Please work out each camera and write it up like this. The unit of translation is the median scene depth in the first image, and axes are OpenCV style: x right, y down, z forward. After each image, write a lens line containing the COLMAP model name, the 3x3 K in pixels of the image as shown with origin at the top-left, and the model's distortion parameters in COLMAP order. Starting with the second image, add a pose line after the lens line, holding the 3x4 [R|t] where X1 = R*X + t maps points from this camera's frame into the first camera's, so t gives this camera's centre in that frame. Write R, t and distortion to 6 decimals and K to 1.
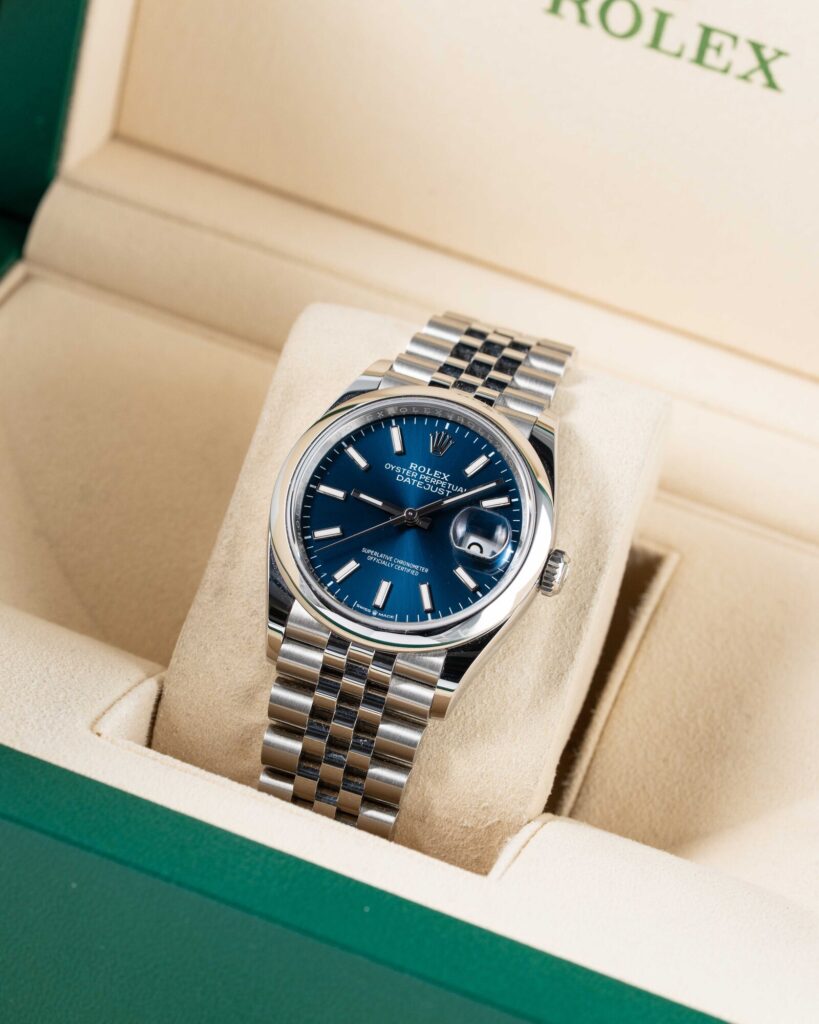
lens RADIAL K [[4220.2, 0, 409.5], [0, 4220.2, 512.0], [0, 0, 1]] dist [-0.101299, -1.923930]
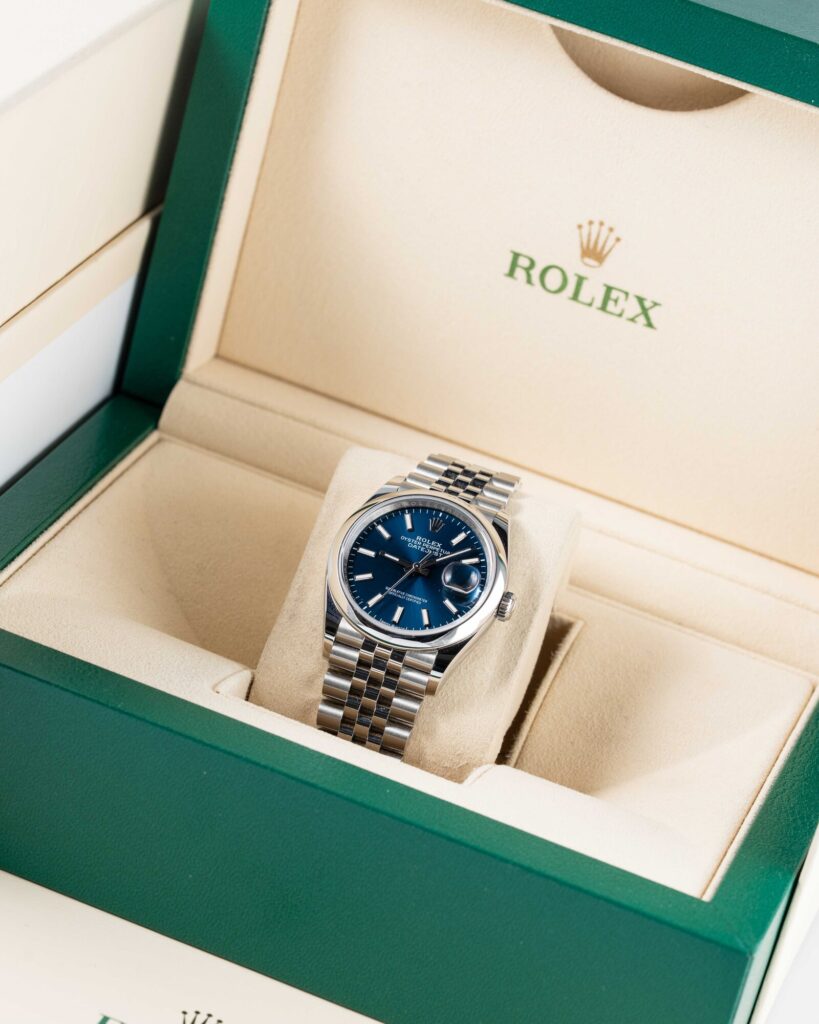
lens RADIAL K [[4220.2, 0, 409.5], [0, 4220.2, 512.0], [0, 0, 1]] dist [-0.101299, -1.923930]
pose [[0.999083, 0.032030, 0.028403, -0.047201], [-0.027908, 0.990420, -0.135241, 0.190970], [-0.032463, 0.134325, 0.990405, -0.561398]]
